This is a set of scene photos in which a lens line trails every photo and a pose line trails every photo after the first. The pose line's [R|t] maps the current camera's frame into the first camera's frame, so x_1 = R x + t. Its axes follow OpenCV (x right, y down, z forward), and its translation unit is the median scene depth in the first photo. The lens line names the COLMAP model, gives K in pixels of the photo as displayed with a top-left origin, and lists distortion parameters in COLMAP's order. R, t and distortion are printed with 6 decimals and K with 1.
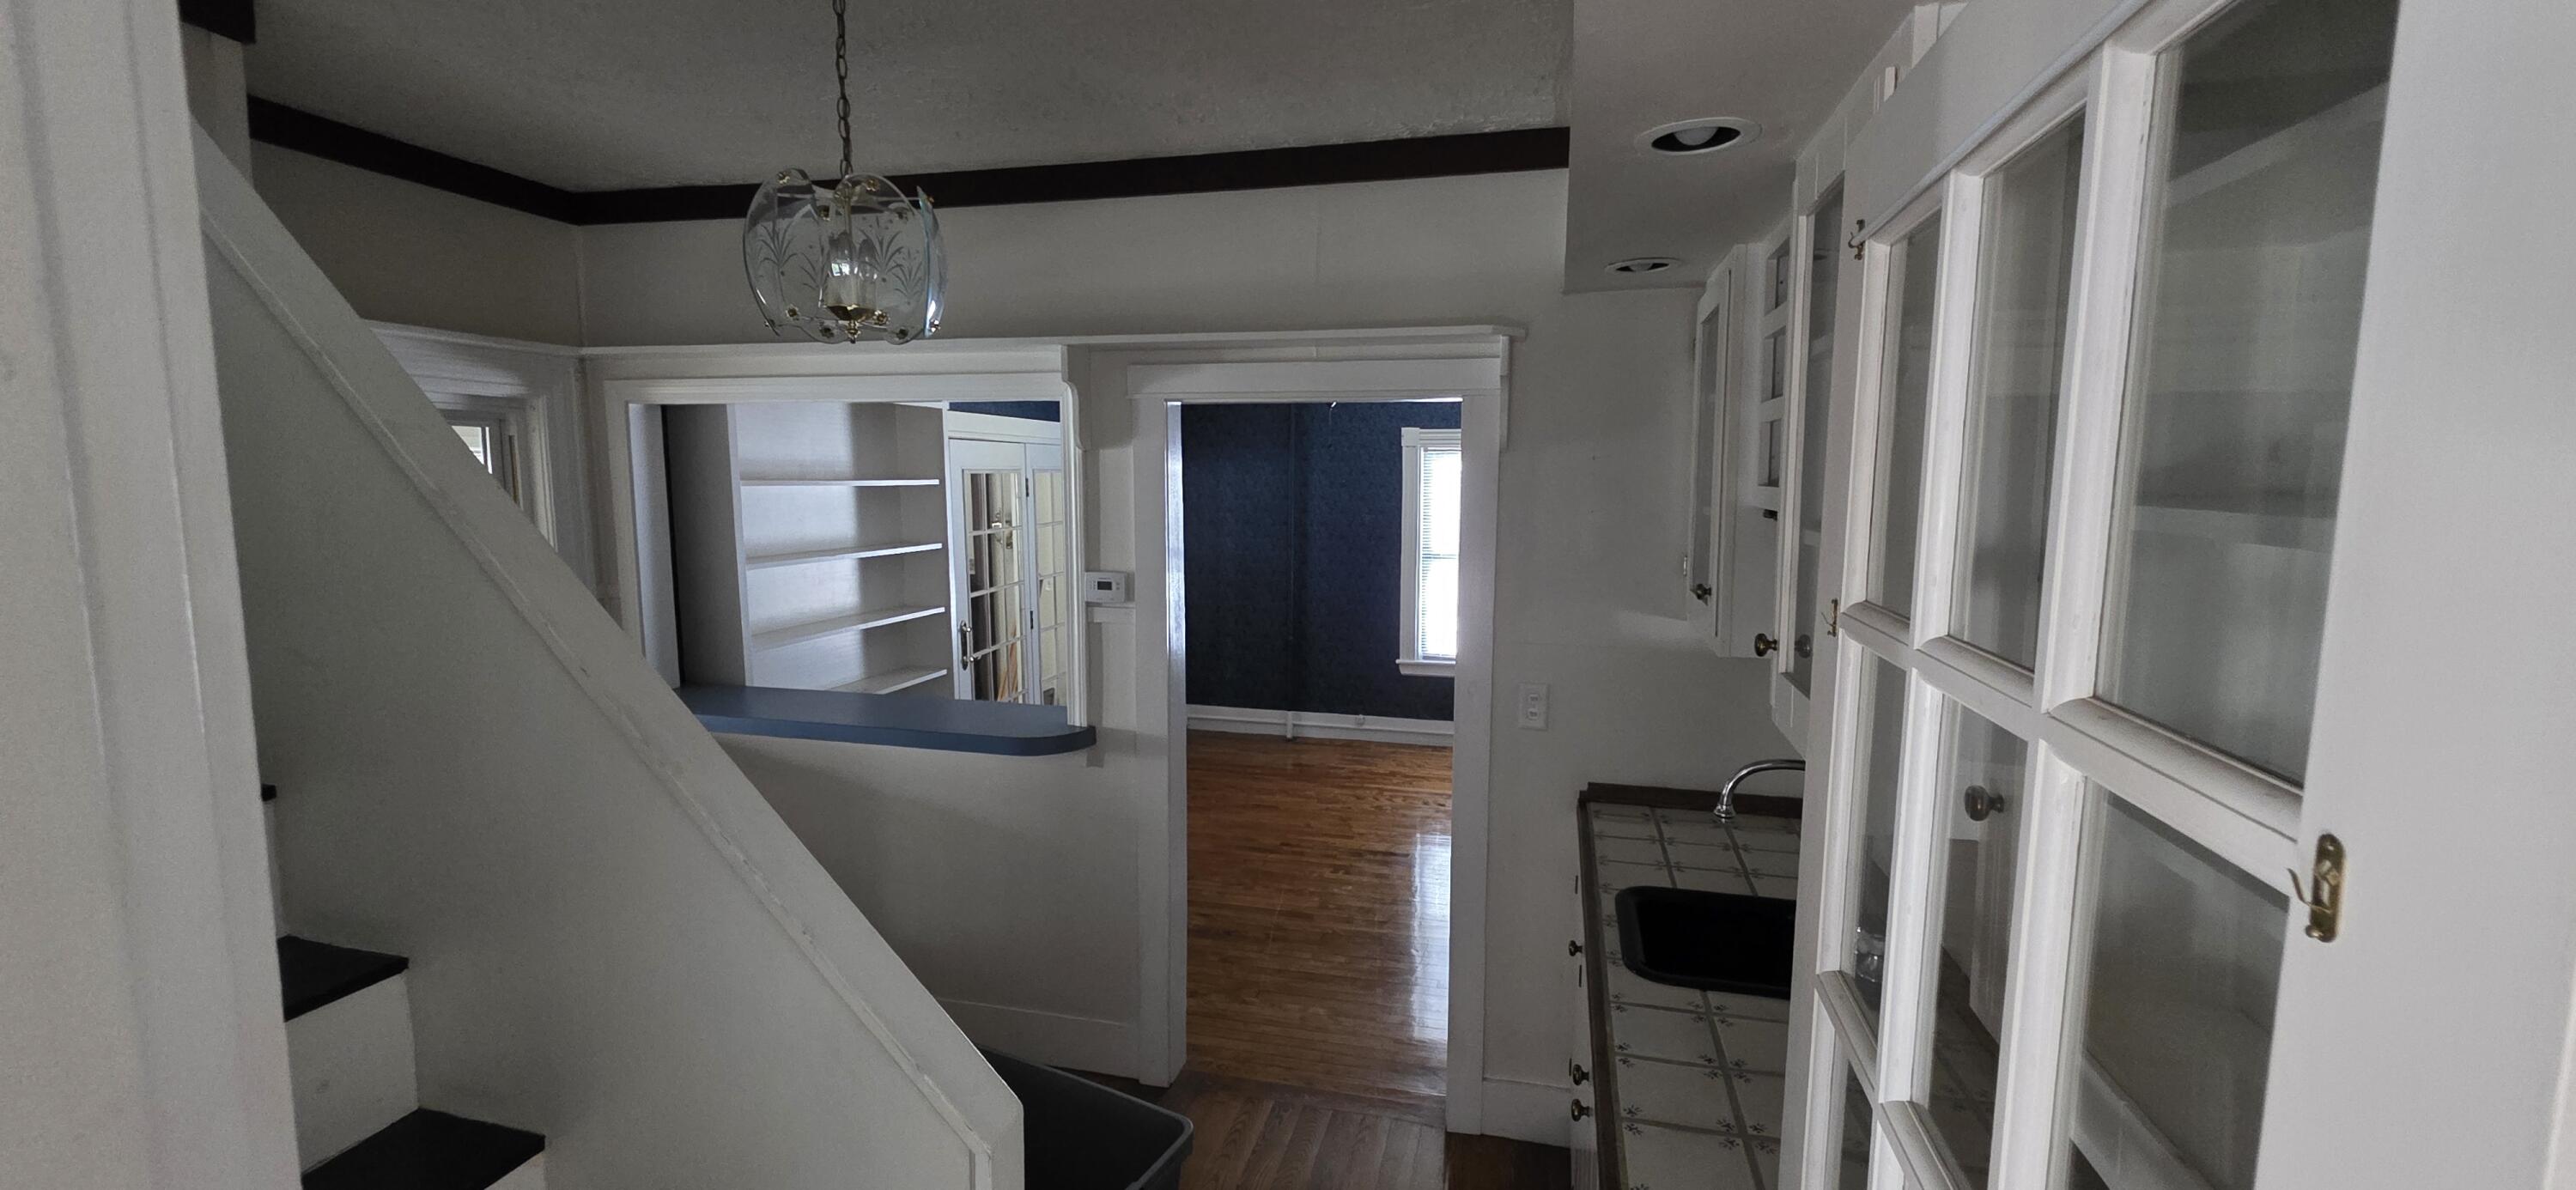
lens RADIAL K [[1003.7, 0, 1306.0], [0, 1003.7, 568.0], [0, 0, 1]] dist [-0.001646, -0.000292]
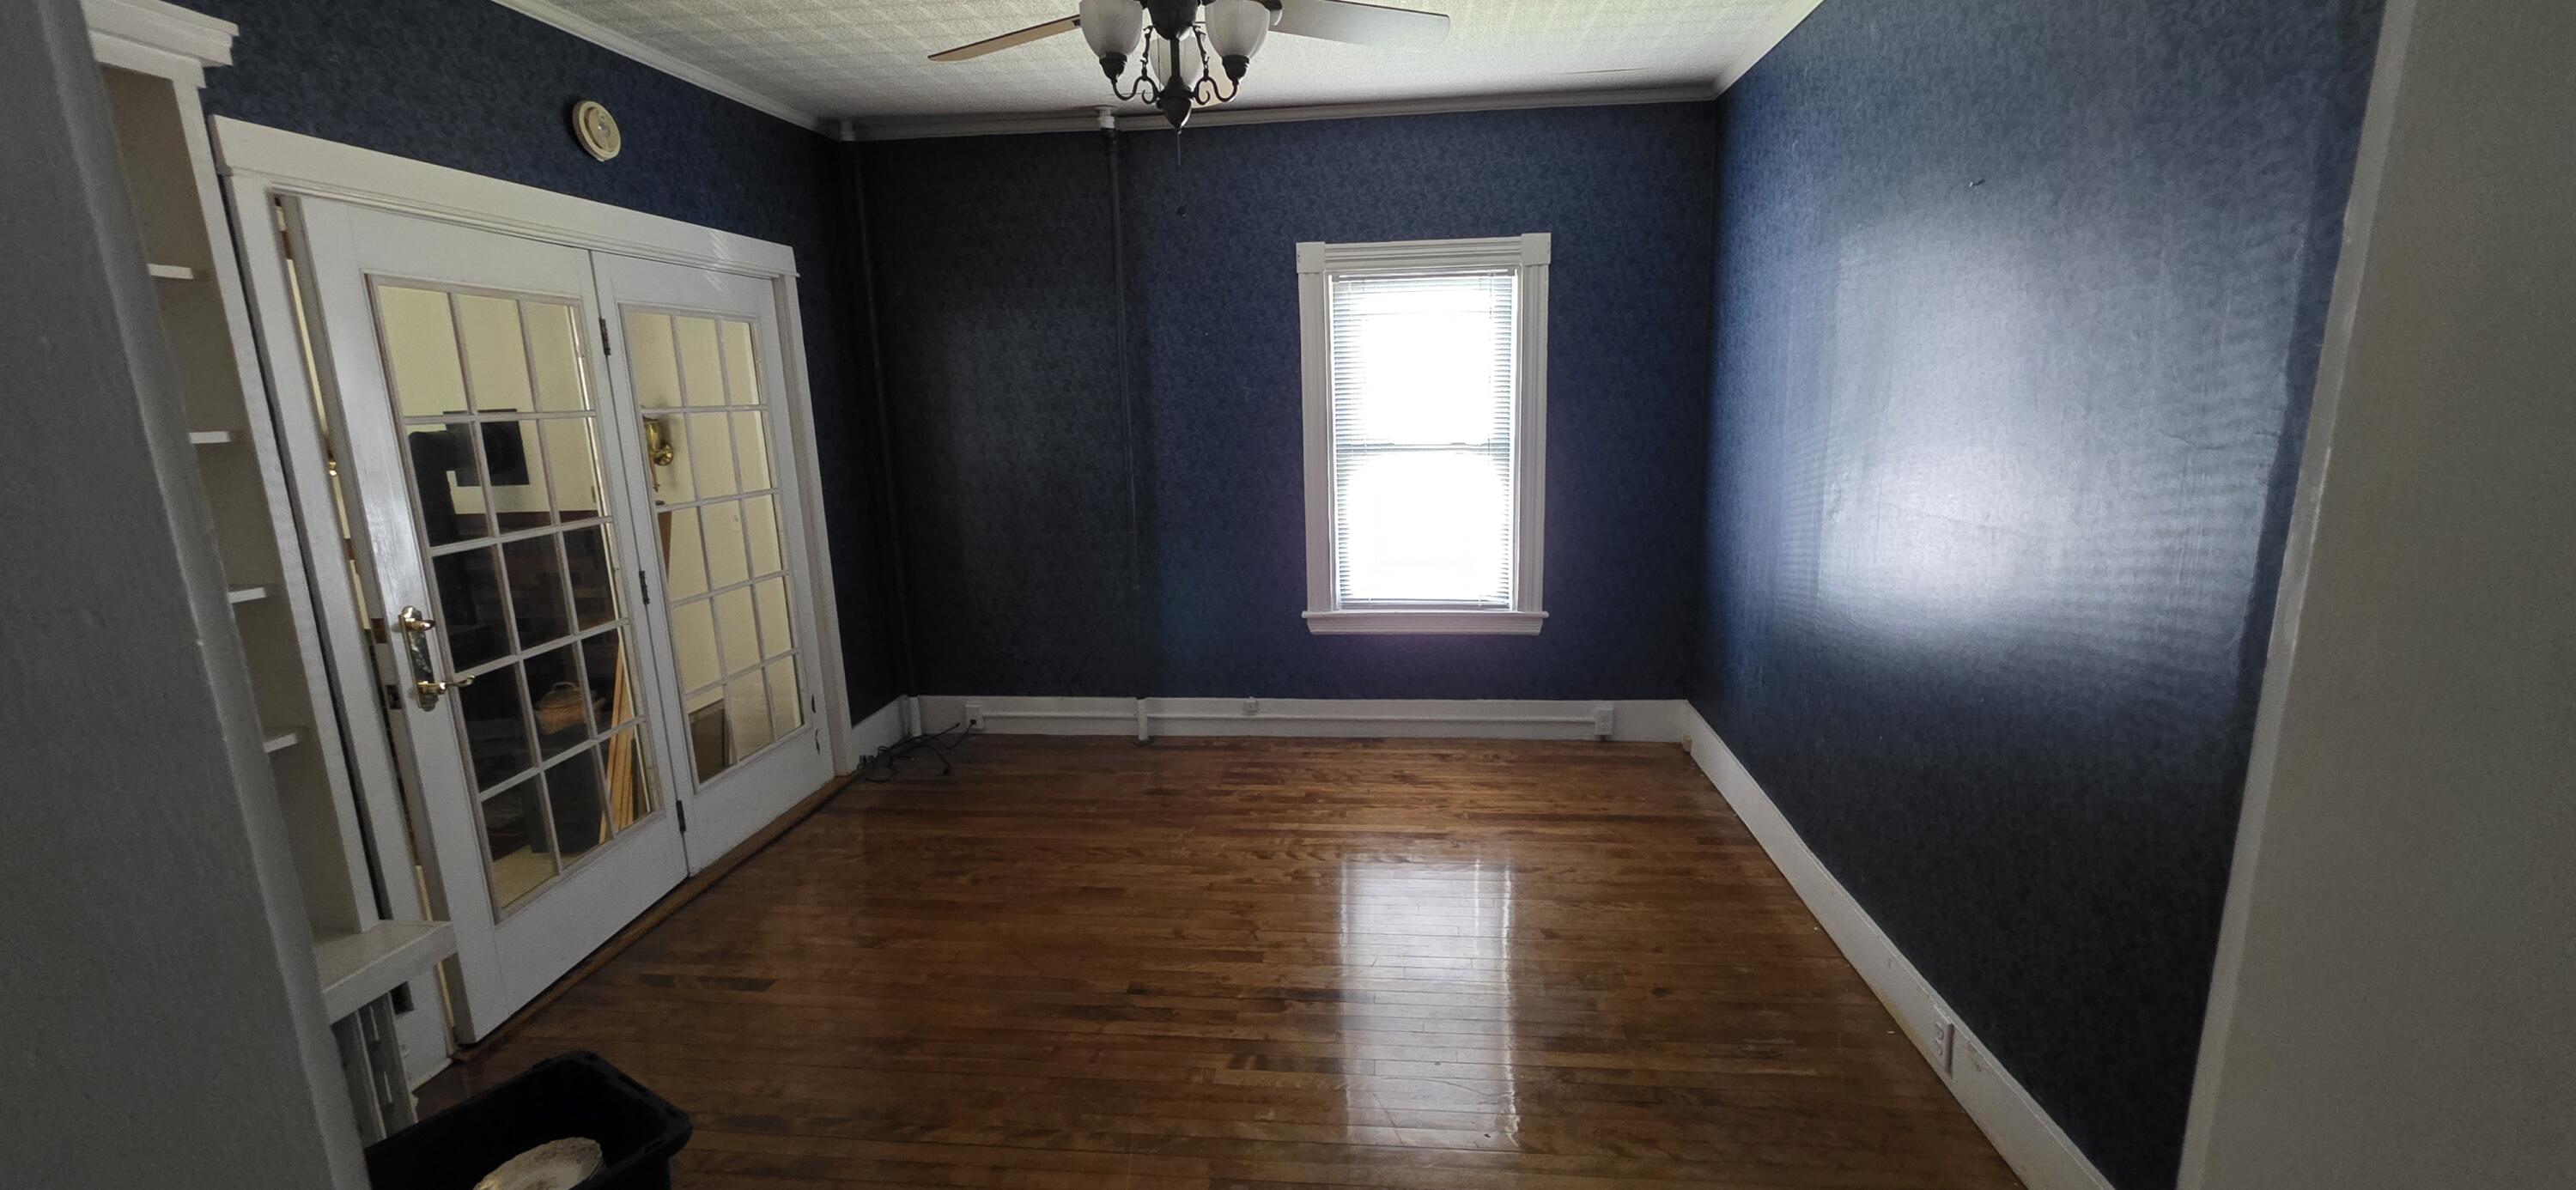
lens RADIAL K [[1003.7, 0, 1306.0], [0, 1003.7, 568.0], [0, 0, 1]] dist [-0.001646, -0.000292]
pose [[0.989310, -0.054146, 0.135406, 0.006762], [0.043500, 0.995814, 0.080385, 0.012744], [-0.139192, -0.073635, 0.987524, 0.409038]]
